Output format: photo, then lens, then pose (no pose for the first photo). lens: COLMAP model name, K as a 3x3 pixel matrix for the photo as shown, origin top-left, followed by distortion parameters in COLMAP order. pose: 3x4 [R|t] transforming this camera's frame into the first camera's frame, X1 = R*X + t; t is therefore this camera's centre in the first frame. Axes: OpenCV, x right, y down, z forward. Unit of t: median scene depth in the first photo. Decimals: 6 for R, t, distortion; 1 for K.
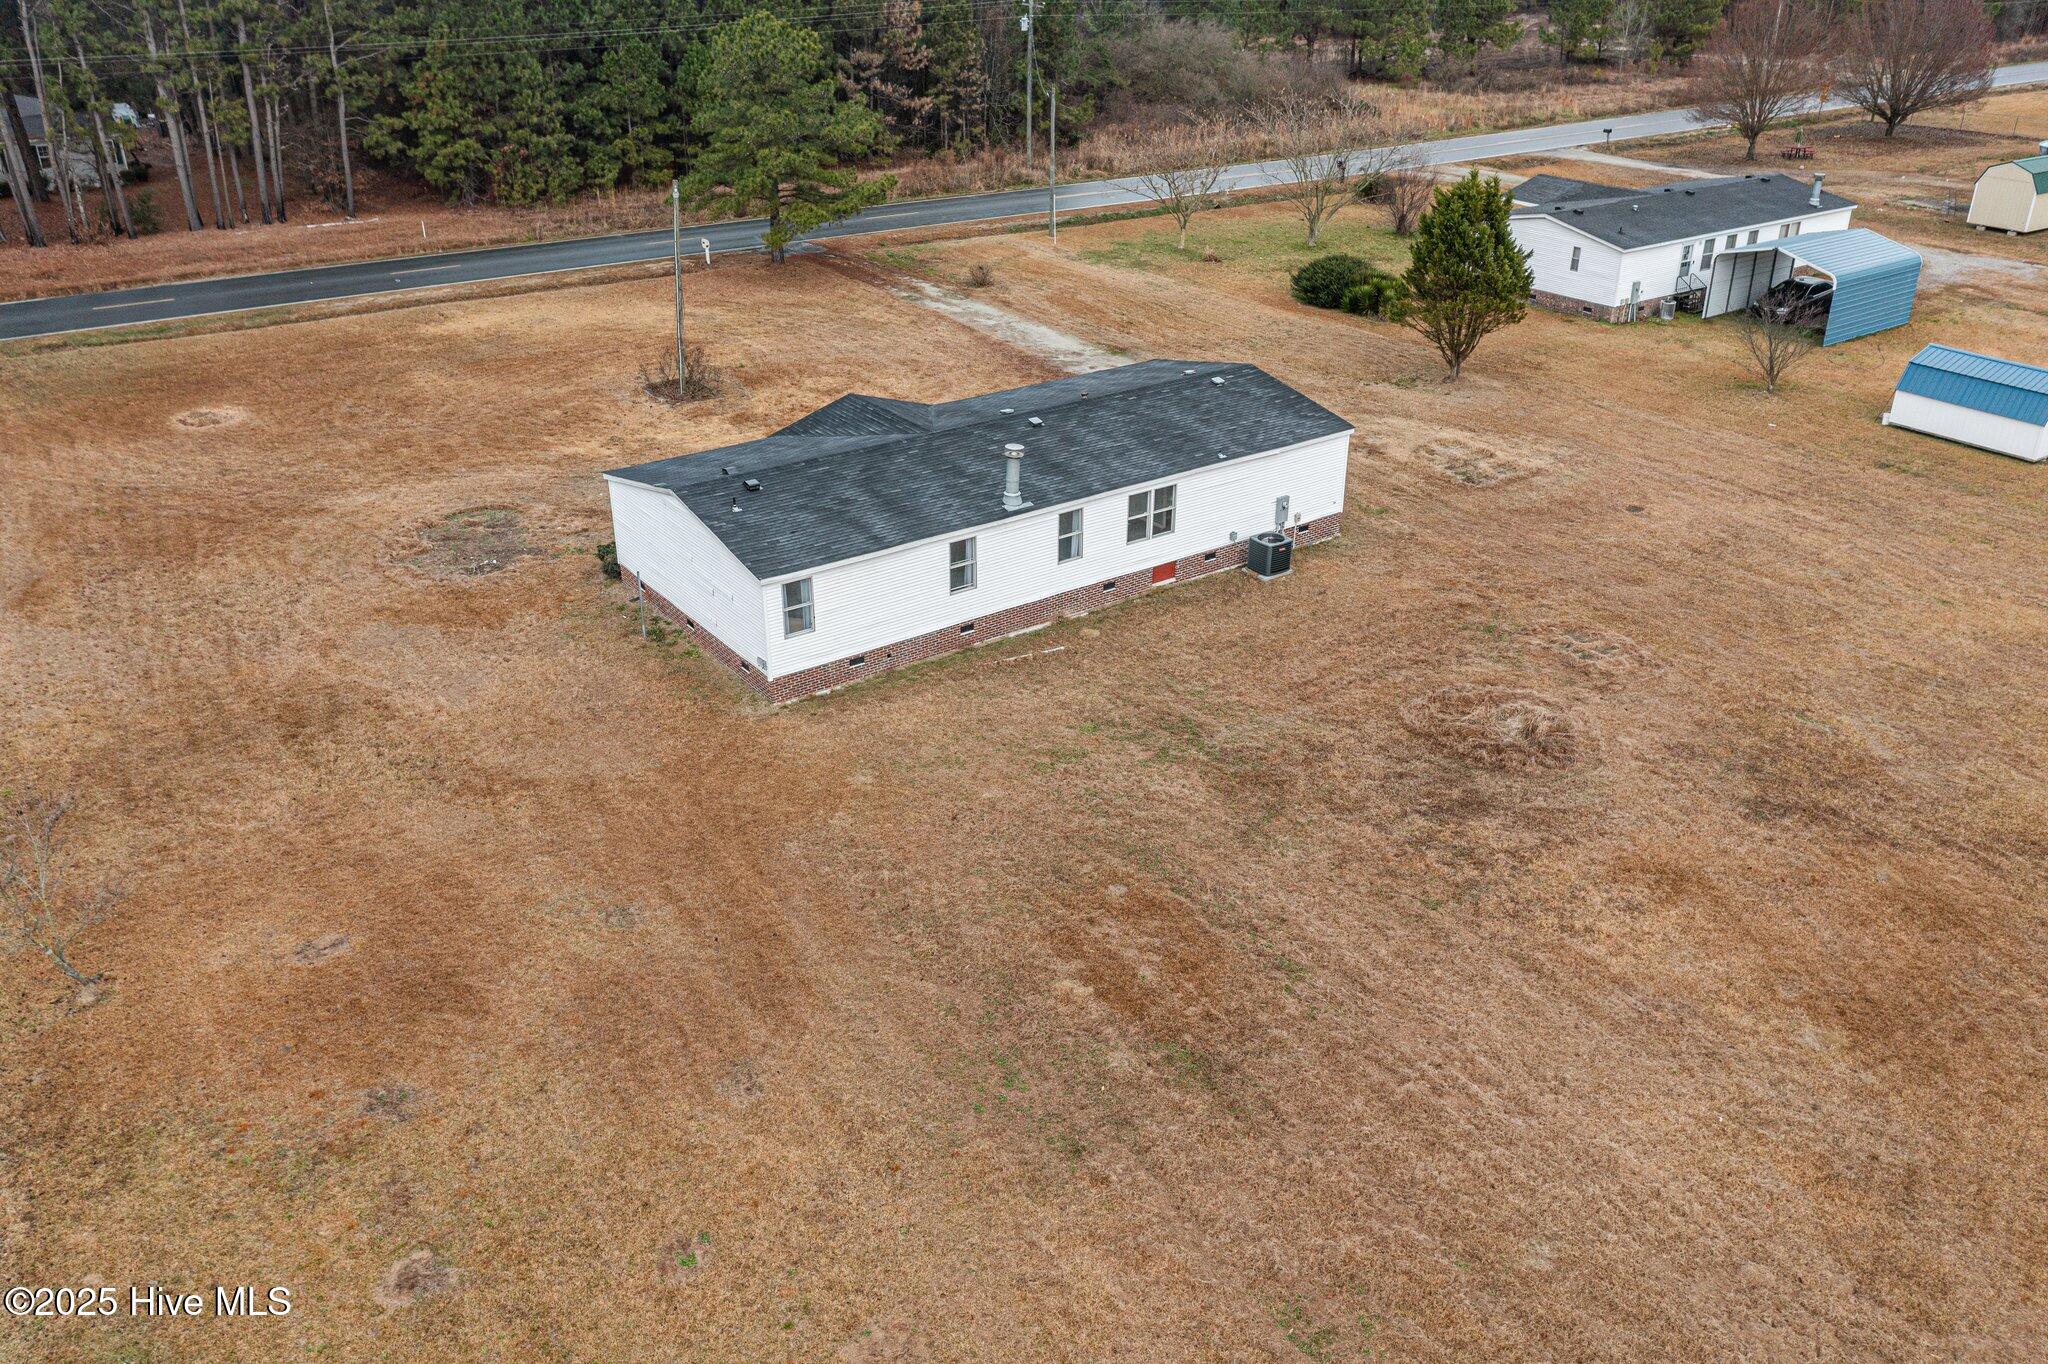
lens RADIAL K [[1615.1, 0, 1022.0], [0, 1615.1, 682.0], [0, 0, 1]] dist [-0.009314, 0.006383]
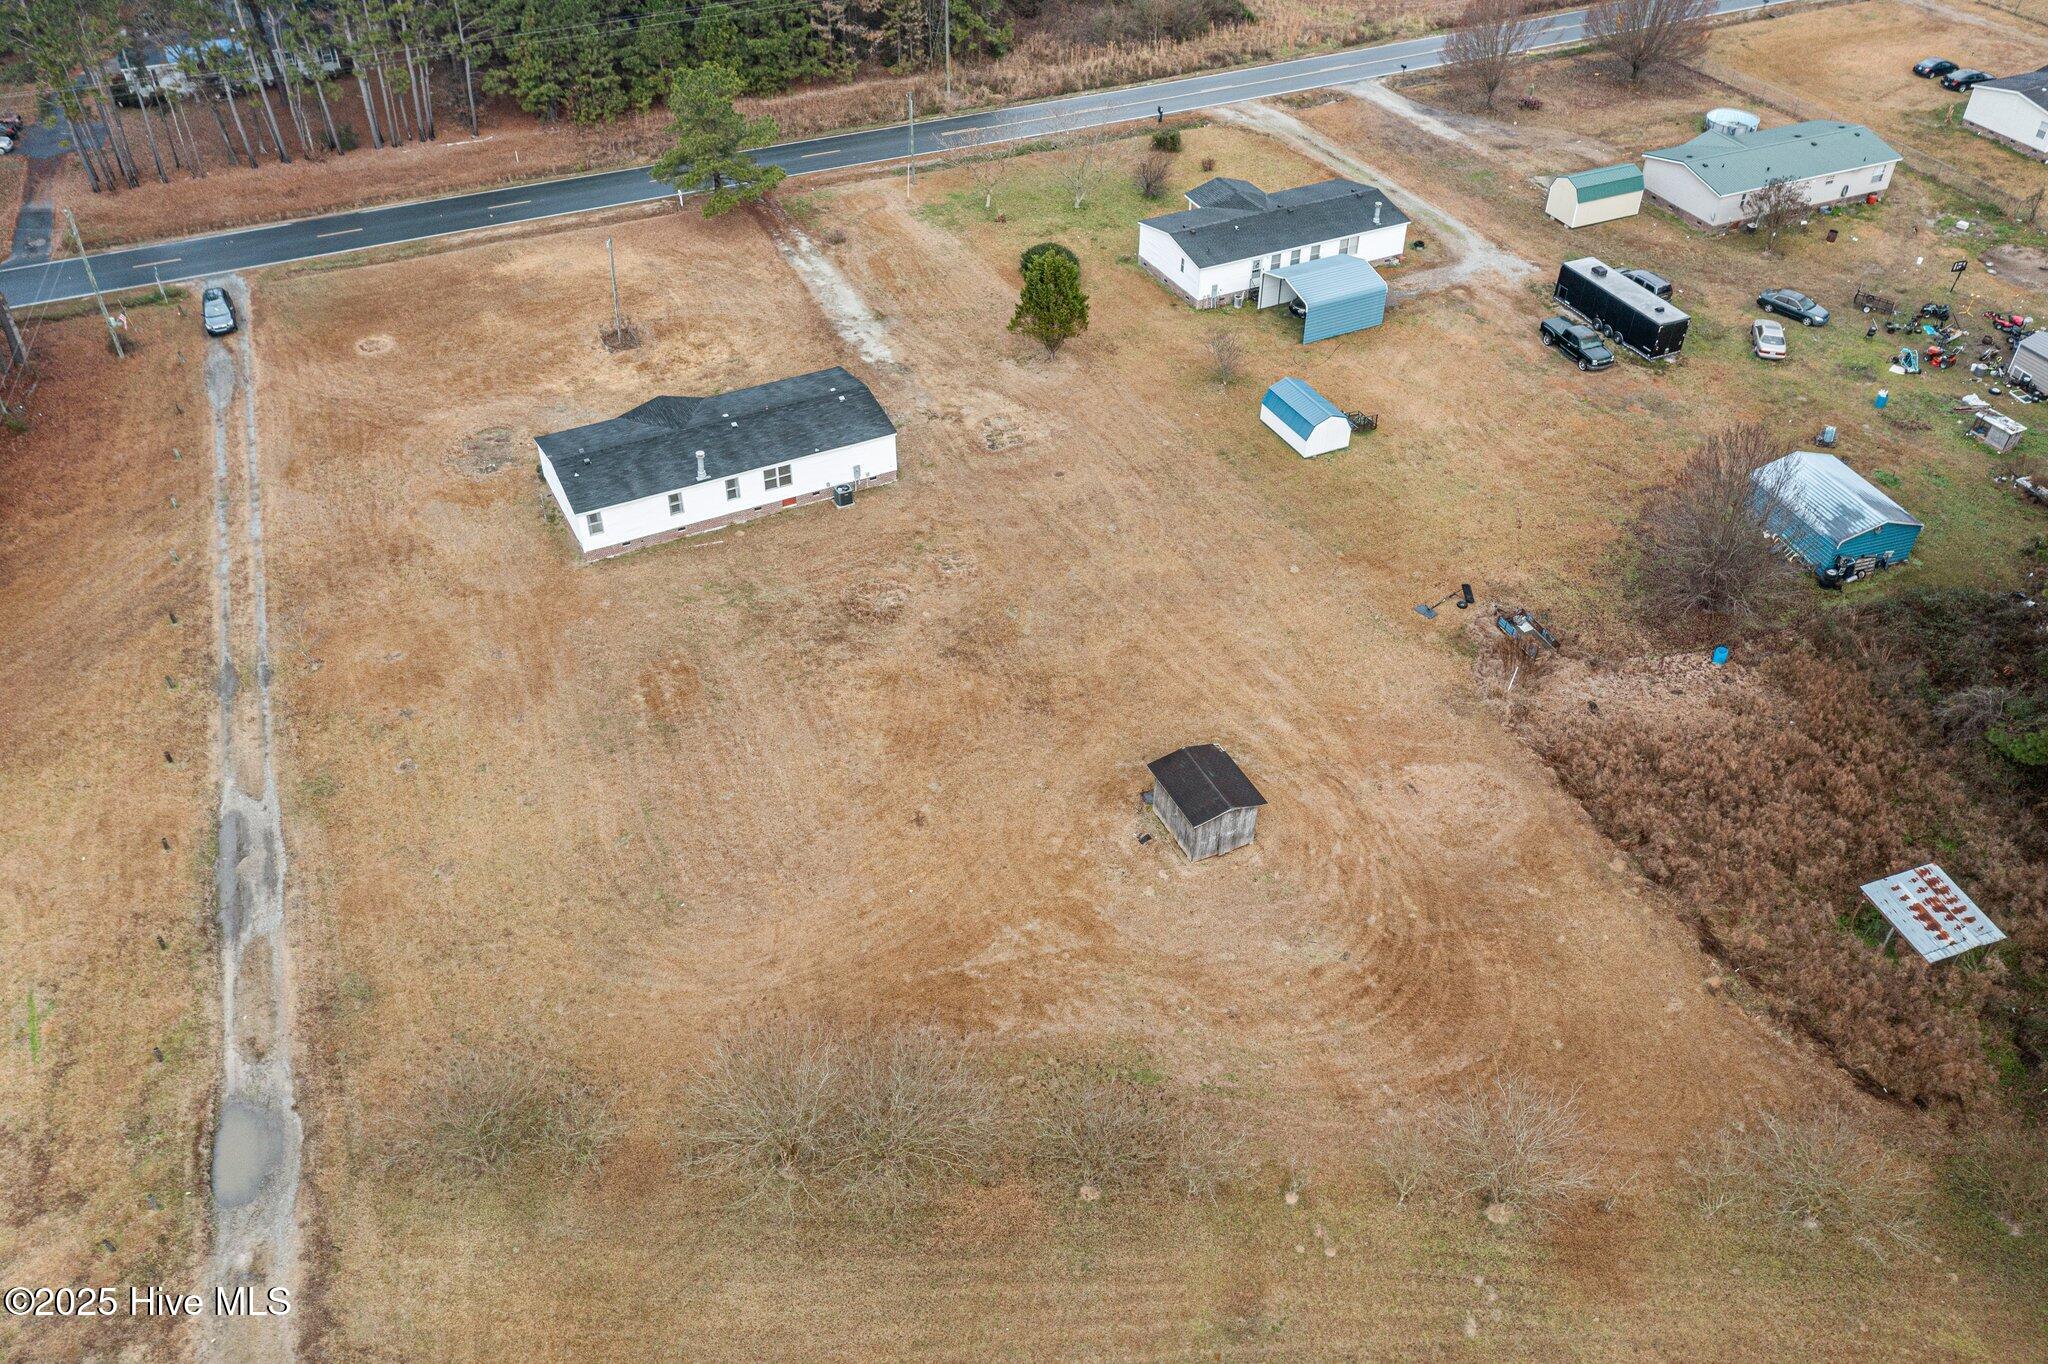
lens RADIAL K [[1598.2, 0, 1015.6], [0, 1598.2, 681.6], [0, 0, 1]] dist [-0.004034, -0.001901]
pose [[0.988359, 0.100879, -0.113887, 0.662064], [-0.072530, 0.970446, 0.230163, -0.352722], [0.133740, -0.219223, 0.966465, -1.074227]]
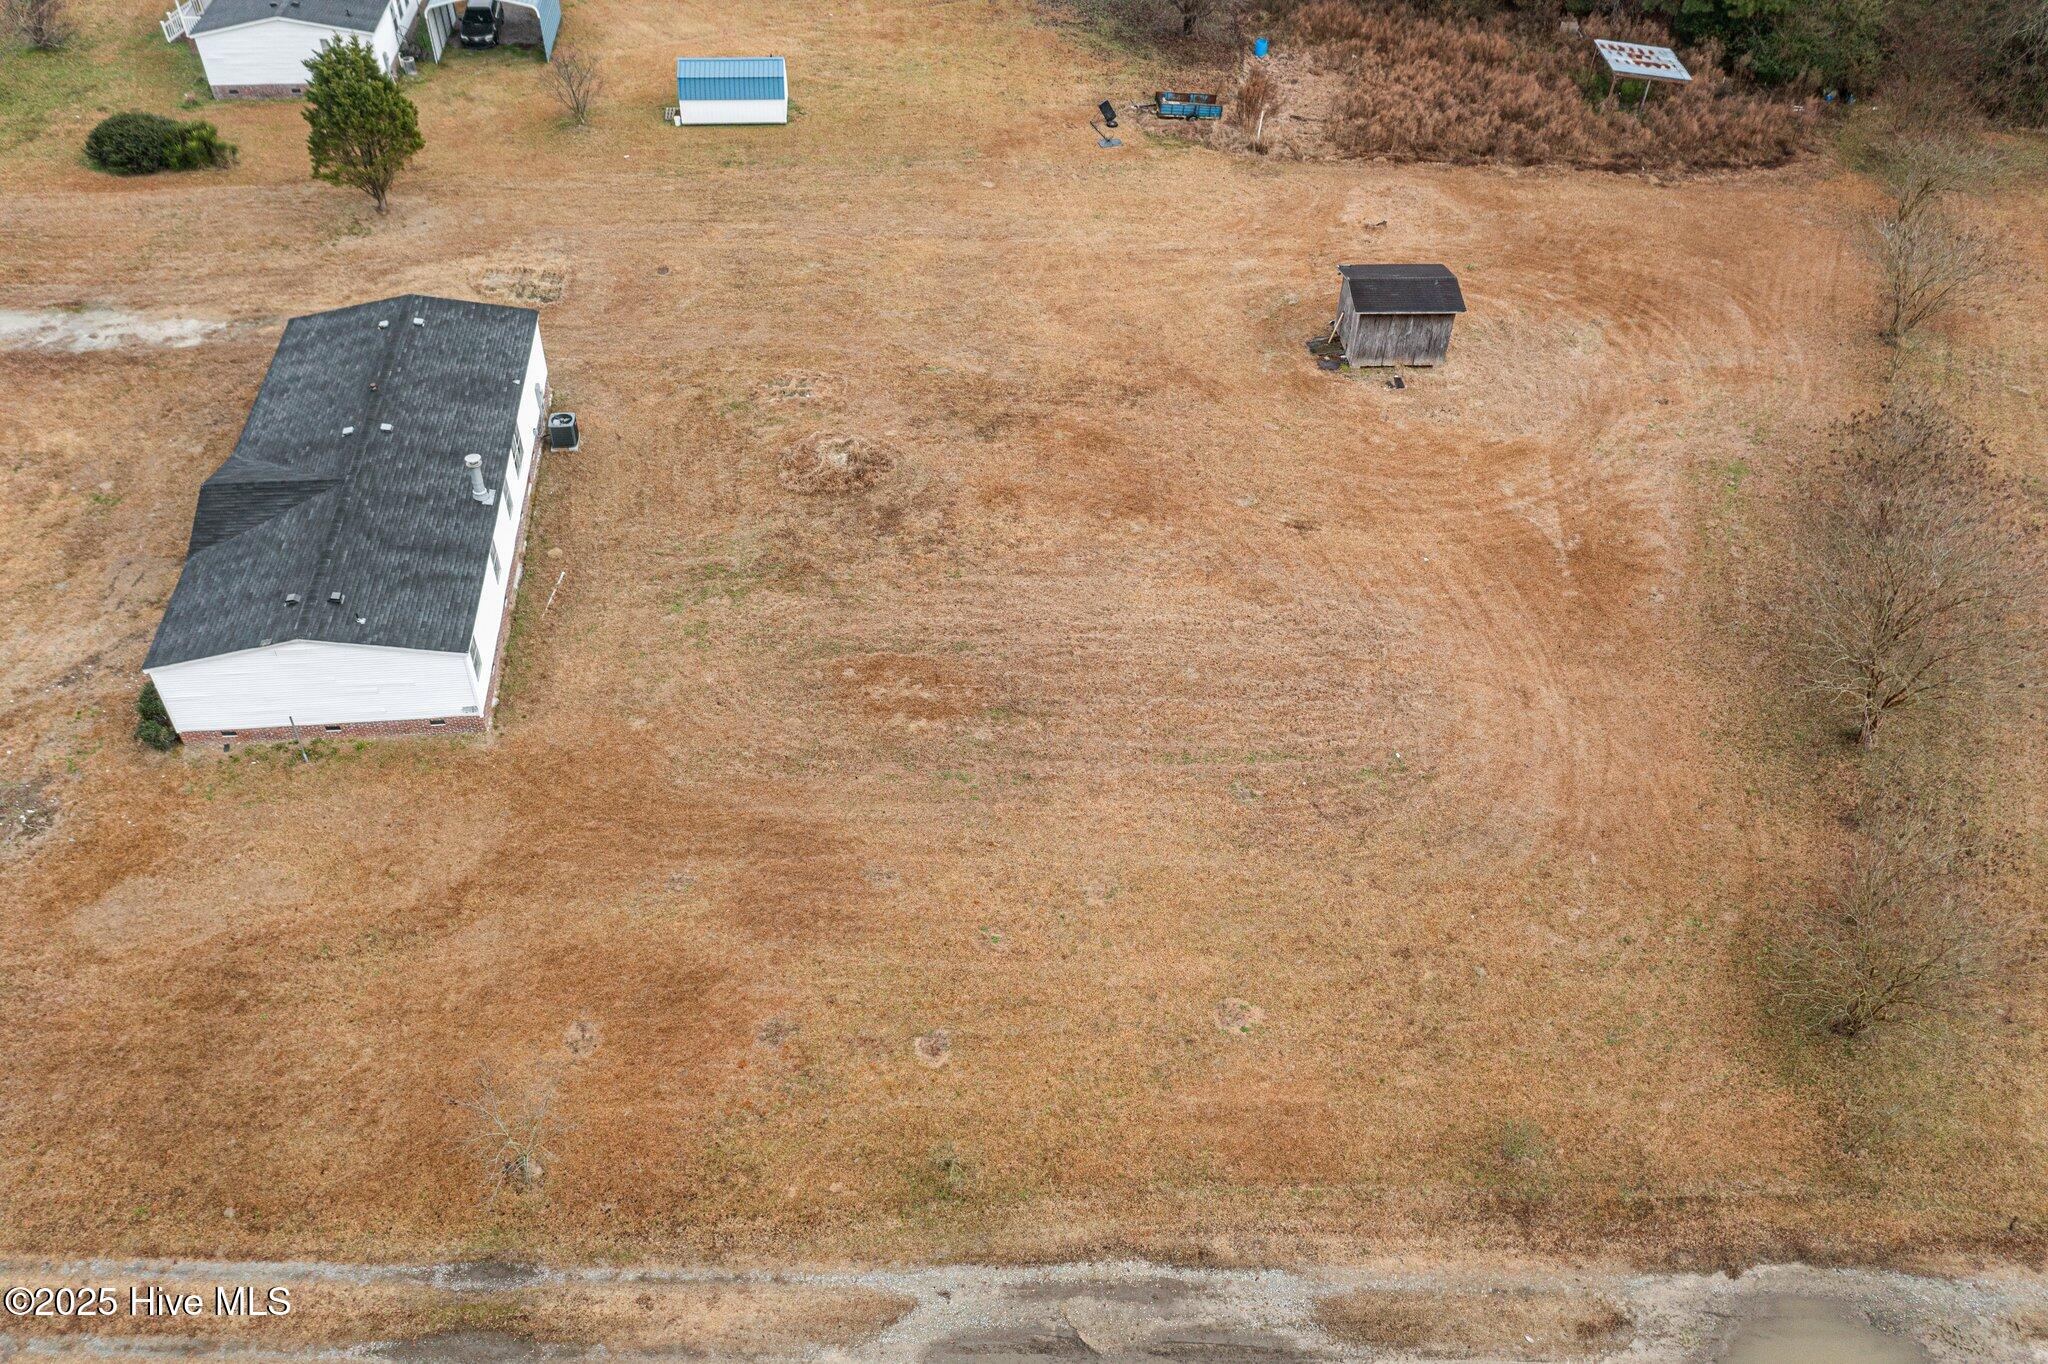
lens RADIAL K [[1611.7, 0, 1006.8], [0, 1611.7, 686.2], [0, 0, 1]] dist [-0.006609, 0.004788]
pose [[0.497155, -0.582899, 0.642701, -0.655296], [0.370390, 0.812421, 0.450316, -0.381389], [-0.784633, 0.014173, 0.619799, -0.091866]]
